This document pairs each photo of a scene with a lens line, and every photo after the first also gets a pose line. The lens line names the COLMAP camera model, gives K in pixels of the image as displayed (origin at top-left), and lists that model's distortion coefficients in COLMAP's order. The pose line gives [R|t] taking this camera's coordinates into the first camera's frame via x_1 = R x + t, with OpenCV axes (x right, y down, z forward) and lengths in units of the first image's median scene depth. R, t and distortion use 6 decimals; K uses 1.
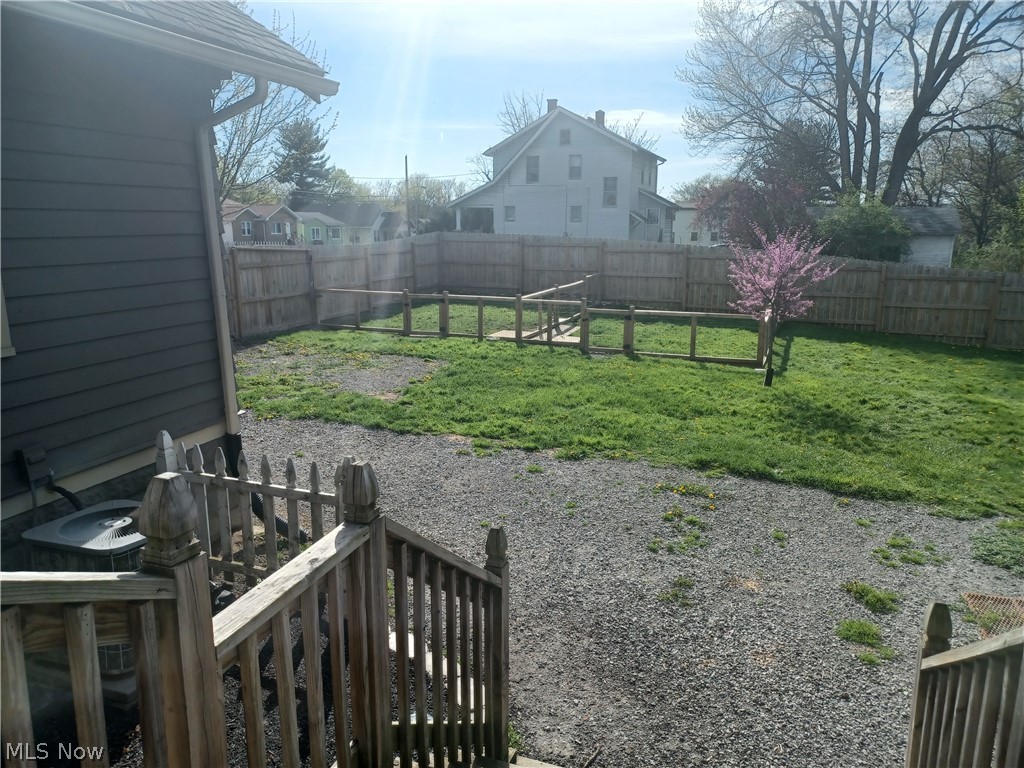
lens RADIAL K [[735.3, 0, 515.1], [0, 735.3, 384.8], [0, 0, 1]] dist [0.029409, -0.014138]
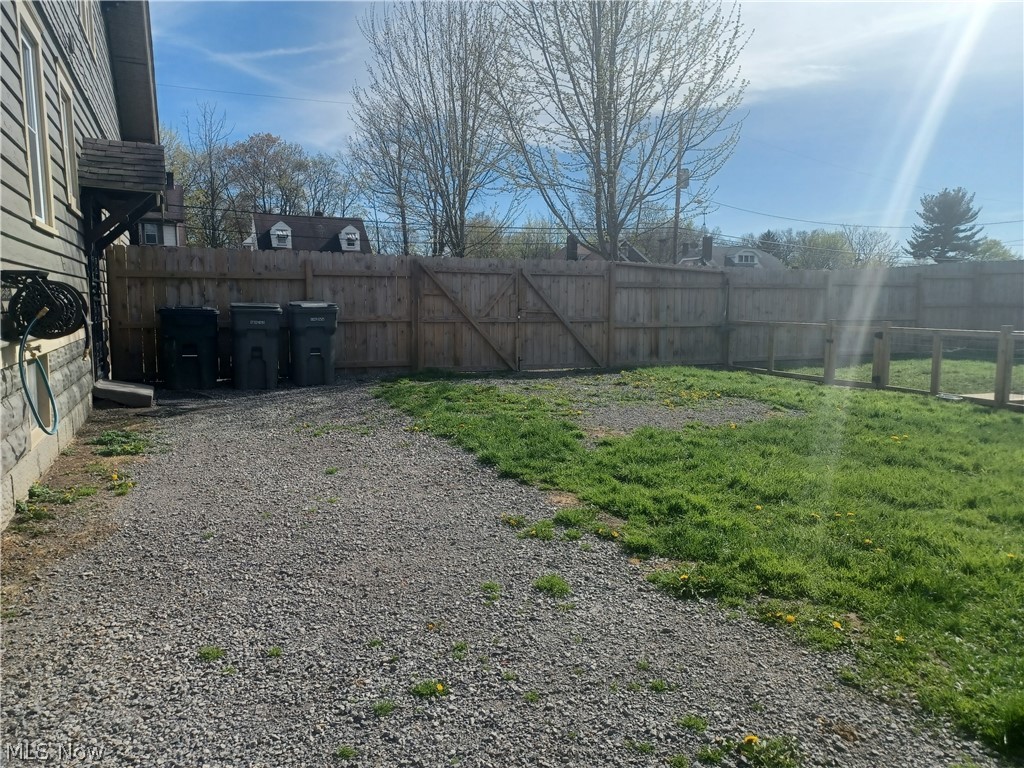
lens RADIAL K [[735.3, 0, 508.7], [0, 735.3, 386.4], [0, 0, 1]] dist [0.029409, -0.014138]
pose [[0.688013, 0.082574, -0.720985, 0.157846], [-0.160082, 0.986301, -0.039801, 0.009475], [0.707822, 0.142801, 0.691807, 0.328348]]
